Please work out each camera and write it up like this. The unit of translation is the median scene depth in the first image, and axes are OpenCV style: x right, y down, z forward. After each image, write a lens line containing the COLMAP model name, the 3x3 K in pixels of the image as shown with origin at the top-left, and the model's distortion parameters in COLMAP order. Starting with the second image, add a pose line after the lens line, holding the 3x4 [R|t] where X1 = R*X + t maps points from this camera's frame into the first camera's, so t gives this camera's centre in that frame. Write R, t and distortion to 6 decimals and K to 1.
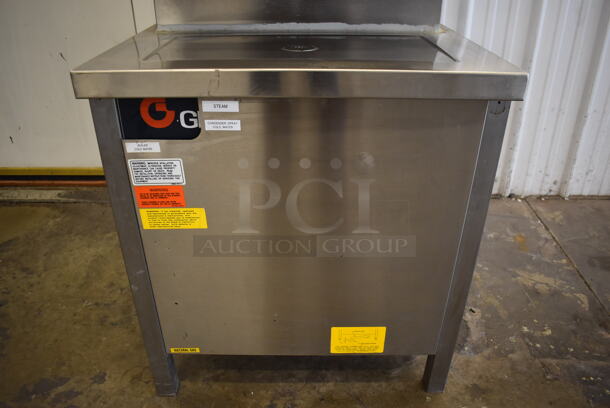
lens RADIAL K [[471.0, 0, 306.0], [0, 471.0, 204.6], [0, 0, 1]] dist [-0.099979, 0.017004]
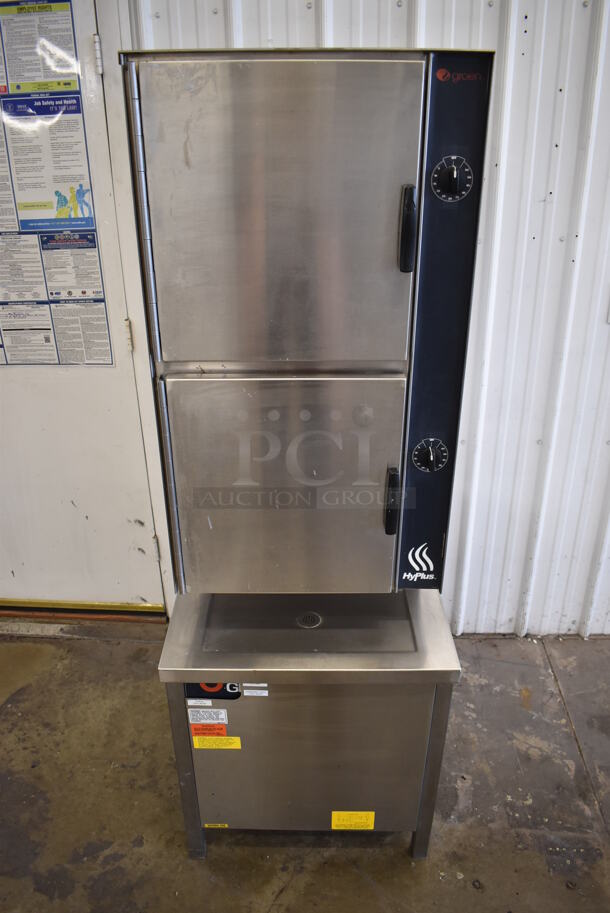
lens RADIAL K [[705.0, 0, 306.1], [0, 705.0, 459.2], [0, 0, 1]] dist [-0.099979, 0.017004]
pose [[0.999795, 0.005035, -0.019623, 0.012417], [-0.006115, 0.998446, -0.055397, -0.490583], [0.019313, 0.055505, 0.998272, -0.771369]]
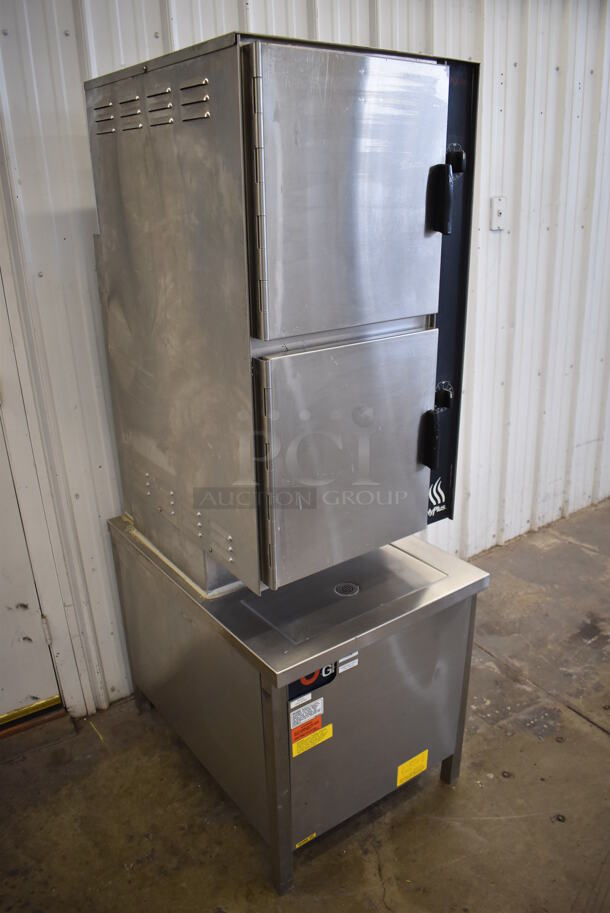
lens RADIAL K [[705.0, 0, 304.9], [0, 705.0, 459.5], [0, 0, 1]] dist [-0.099979, 0.017004]
pose [[0.822074, -0.226721, 0.522295, -0.820301], [0.303065, 0.950799, -0.064285, -0.435795], [-0.482023, 0.211136, 0.850338, -0.612110]]
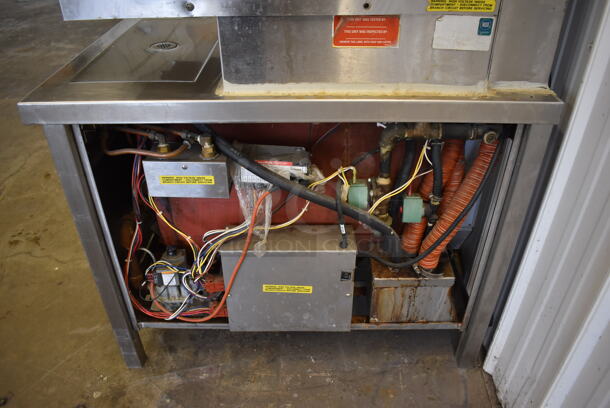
lens RADIAL K [[471.0, 0, 305.8], [0, 471.0, 205.2], [0, 0, 1]] dist [-0.099979, 0.017004]
pose [[-0.017915, 0.567190, -0.823392, 0.916468], [-0.498672, 0.708717, 0.499046, -0.609581], [0.866606, 0.419543, 0.270145, 0.834423]]
